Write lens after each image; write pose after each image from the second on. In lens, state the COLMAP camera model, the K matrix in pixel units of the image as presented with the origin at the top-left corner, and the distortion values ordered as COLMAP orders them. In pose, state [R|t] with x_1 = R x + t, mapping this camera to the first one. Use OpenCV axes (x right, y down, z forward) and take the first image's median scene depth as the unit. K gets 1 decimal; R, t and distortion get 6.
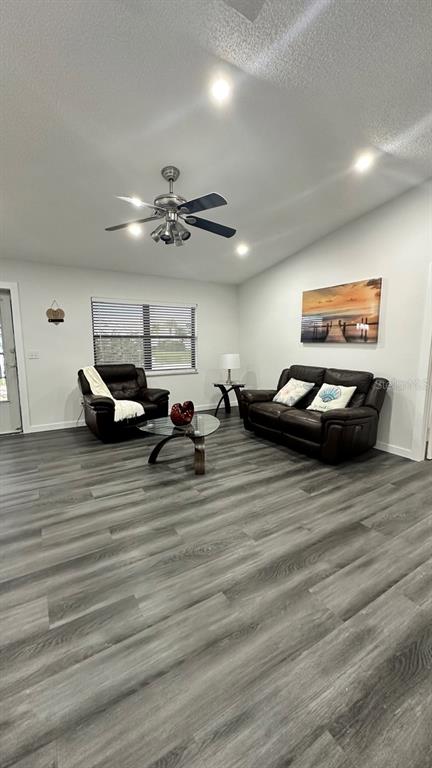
lens RADIAL K [[306.5, 0, 216.5], [0, 306.5, 385.0], [0, 0, 1]] dist [-0.007073, 0.000714]
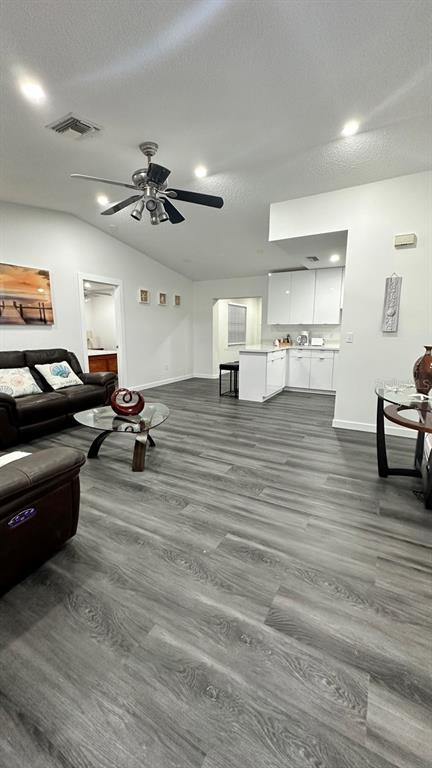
lens RADIAL K [[306.5, 0, 216.5], [0, 306.5, 385.0], [0, 0, 1]] dist [-0.007073, 0.000714]
pose [[-0.492503, -0.161462, 0.855202, -0.916824], [0.121204, 0.960340, 0.251112, -0.137944], [-0.861830, 0.227328, -0.453400, 1.077873]]
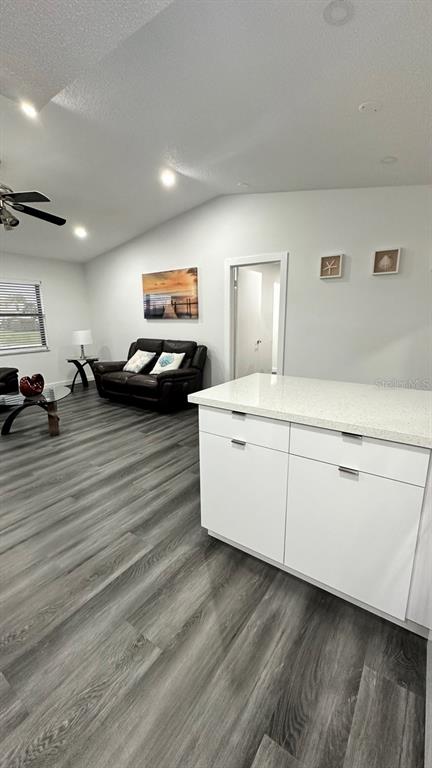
lens RADIAL K [[306.5, 0, 216.5], [0, 306.5, 385.0], [0, 0, 1]] dist [-0.007073, 0.000714]
pose [[0.915313, -0.095841, 0.391174, 0.060783], [0.066713, 0.993935, 0.087420, 0.036571], [-0.397180, -0.053920, 0.916156, -0.247902]]
